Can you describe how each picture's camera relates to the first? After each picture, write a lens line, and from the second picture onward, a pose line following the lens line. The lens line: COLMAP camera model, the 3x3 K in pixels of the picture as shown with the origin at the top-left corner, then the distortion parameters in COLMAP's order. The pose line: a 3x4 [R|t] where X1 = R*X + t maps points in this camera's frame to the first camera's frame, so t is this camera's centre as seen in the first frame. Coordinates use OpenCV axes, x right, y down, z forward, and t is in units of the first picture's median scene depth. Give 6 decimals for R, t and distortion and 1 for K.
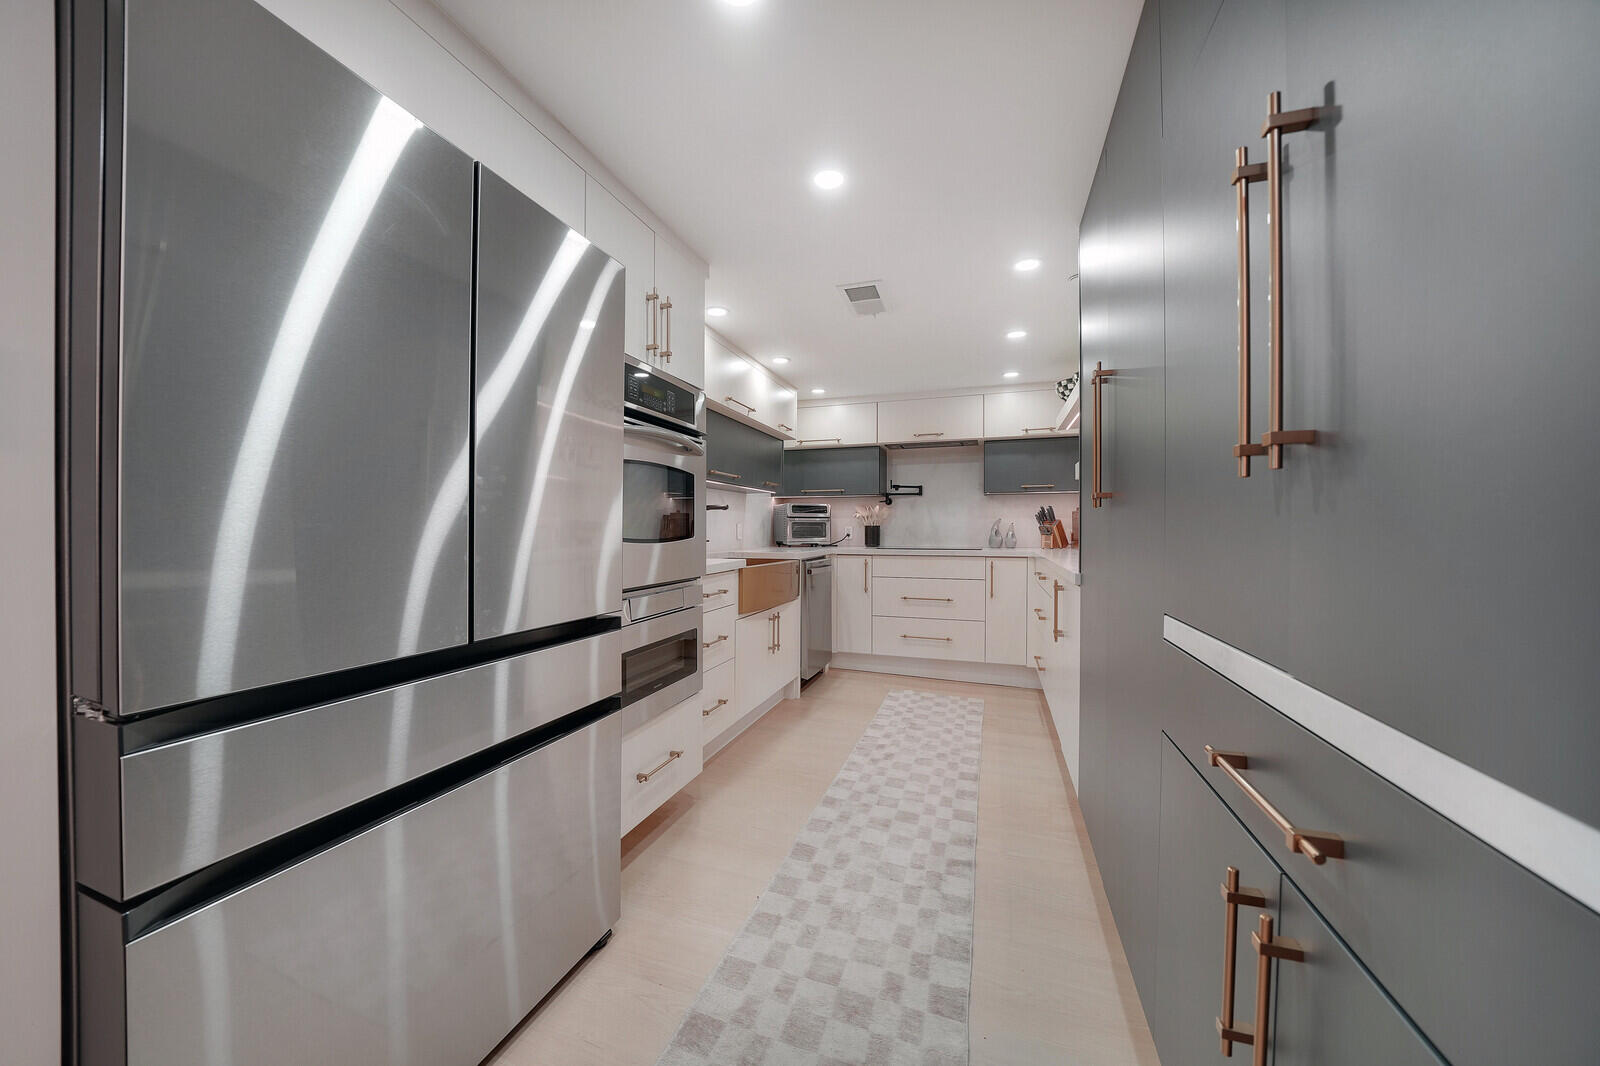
lens RADIAL K [[551.2, 0, 794.2], [0, 551.2, 531.5], [0, 0, 1]] dist [-0.022180, -0.000018]
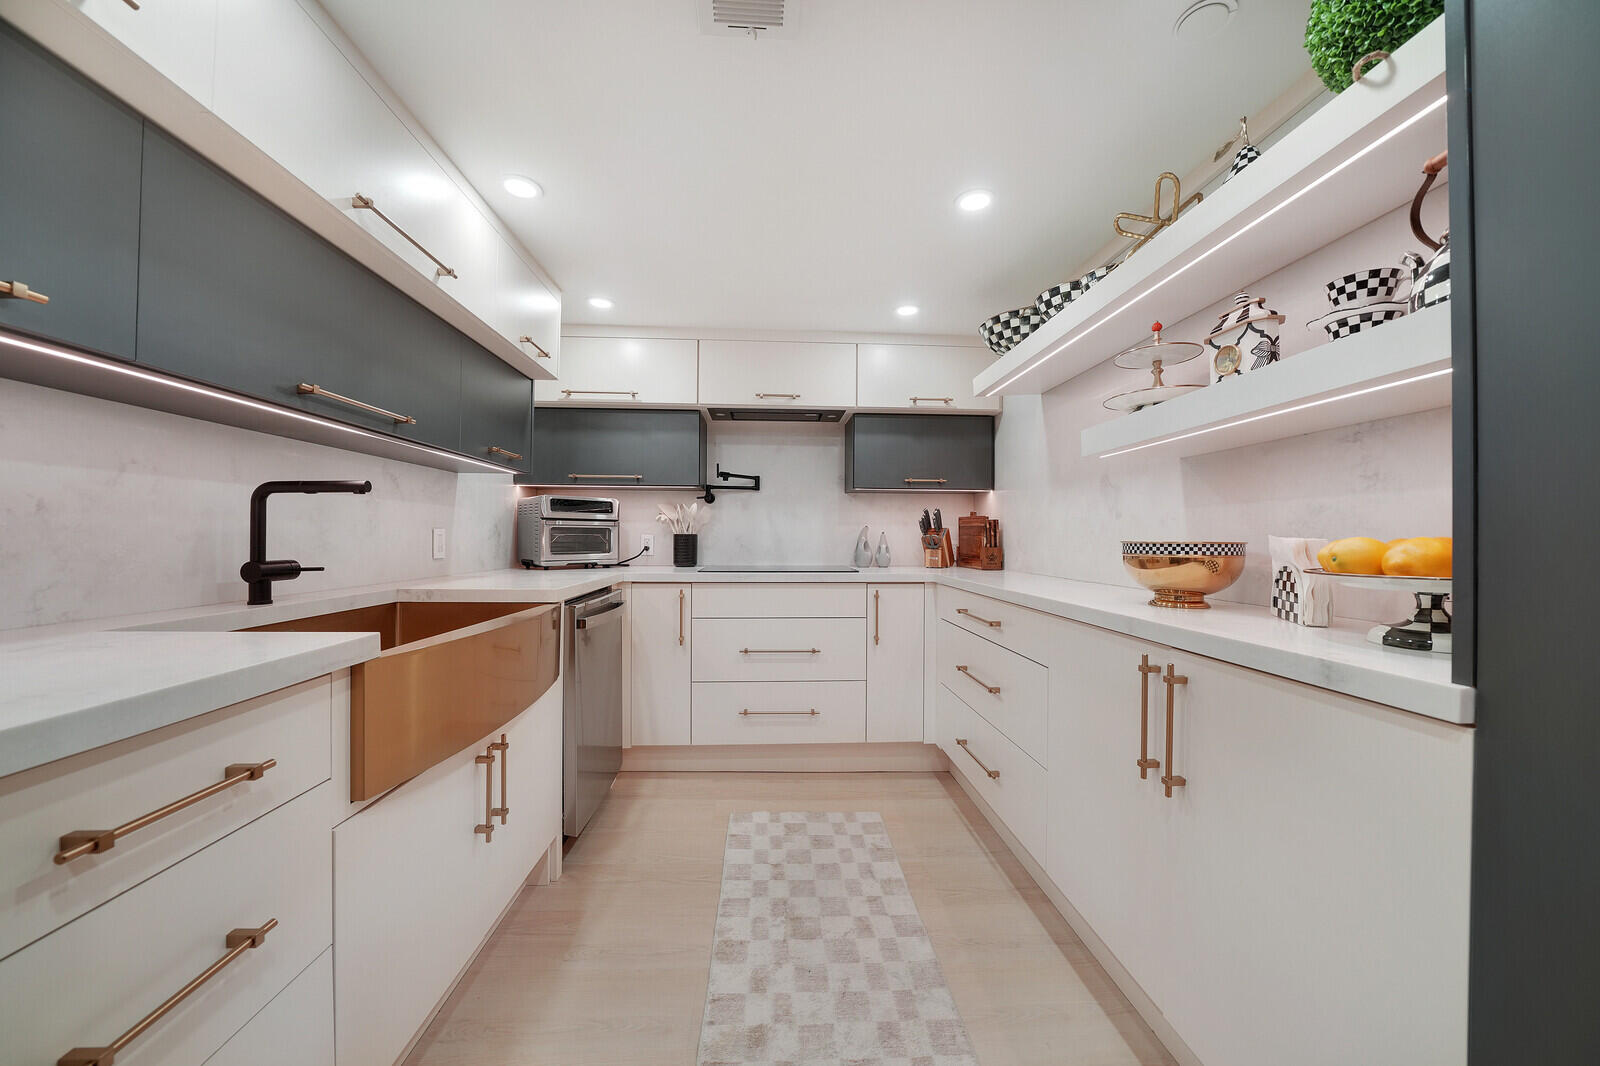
lens RADIAL K [[551.2, 0, 796.1], [0, 551.2, 536.6], [0, 0, 1]] dist [-0.022180, -0.000018]
pose [[0.921720, 0.005925, 0.387810, 0.011626], [-0.003859, 0.999974, -0.006105, -0.004854], [-0.387836, 0.004130, 0.921719, 0.397107]]
